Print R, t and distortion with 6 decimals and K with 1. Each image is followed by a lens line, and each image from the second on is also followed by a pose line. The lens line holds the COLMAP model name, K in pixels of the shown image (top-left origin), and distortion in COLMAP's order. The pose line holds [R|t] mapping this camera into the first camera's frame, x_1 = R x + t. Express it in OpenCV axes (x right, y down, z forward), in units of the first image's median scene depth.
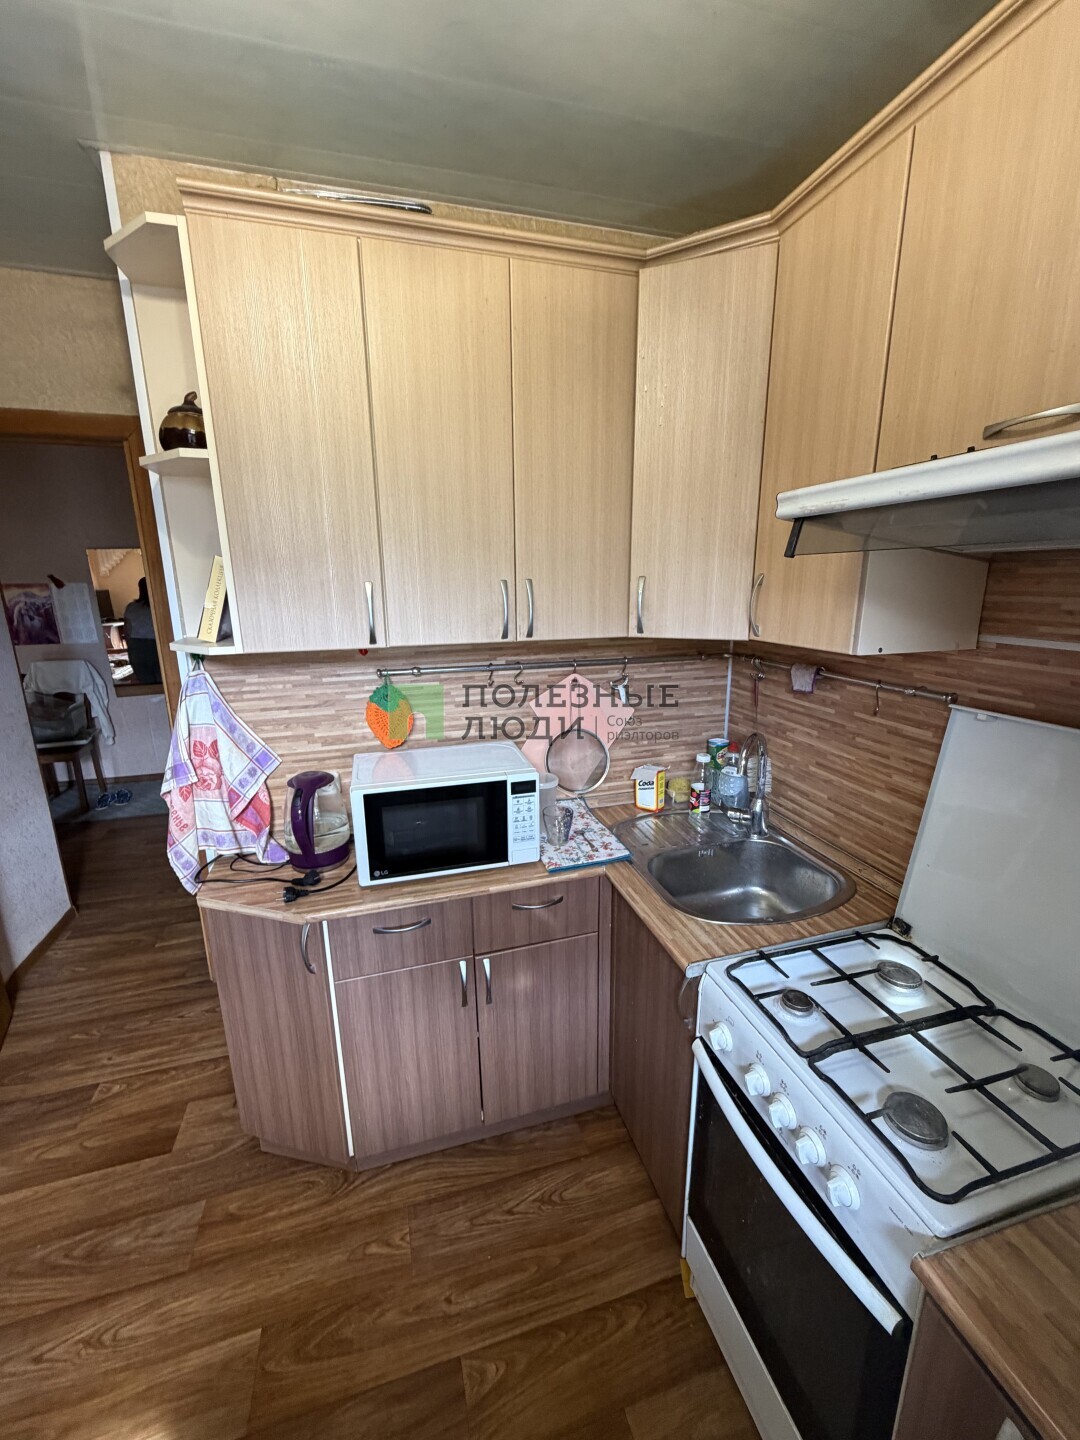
lens RADIAL K [[577.1, 0, 537.6], [0, 577.1, 717.7], [0, 0, 1]] dist [0.000144, 0.000082]
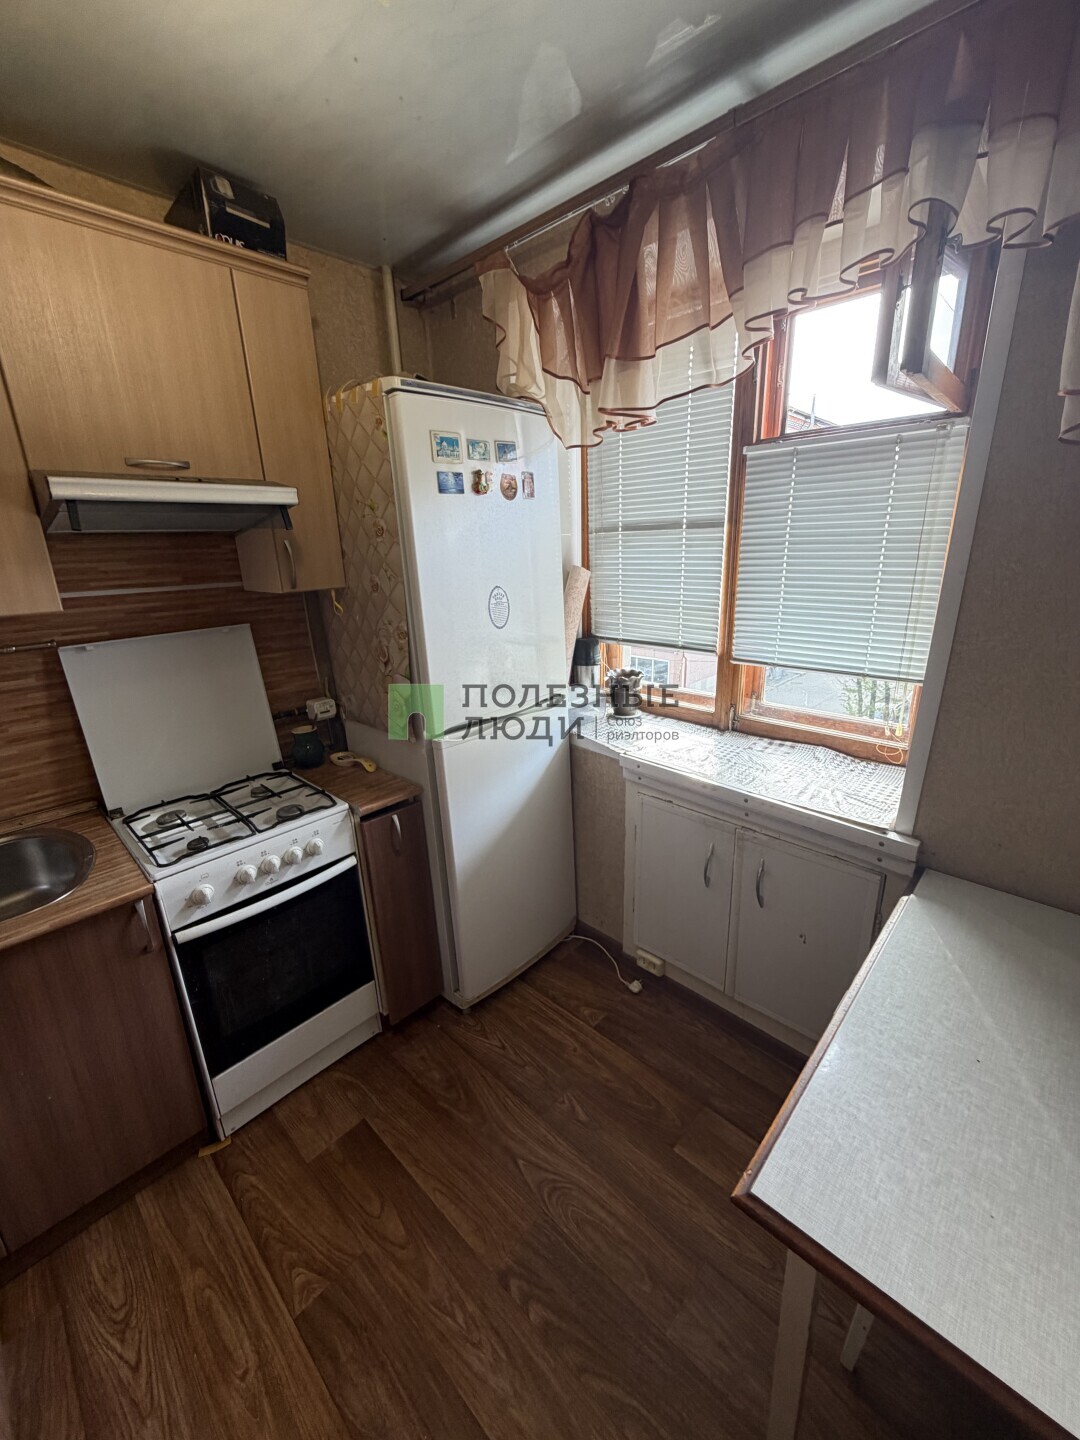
lens RADIAL K [[577.1, 0, 544.8], [0, 577.1, 717.4], [0, 0, 1]] dist [0.000700, 0.000256]
pose [[-0.503903, -0.229162, 0.832806, -0.863275], [0.237029, 0.890464, 0.388446, -0.112410], [-0.830602, 0.393138, -0.394390, 0.556907]]
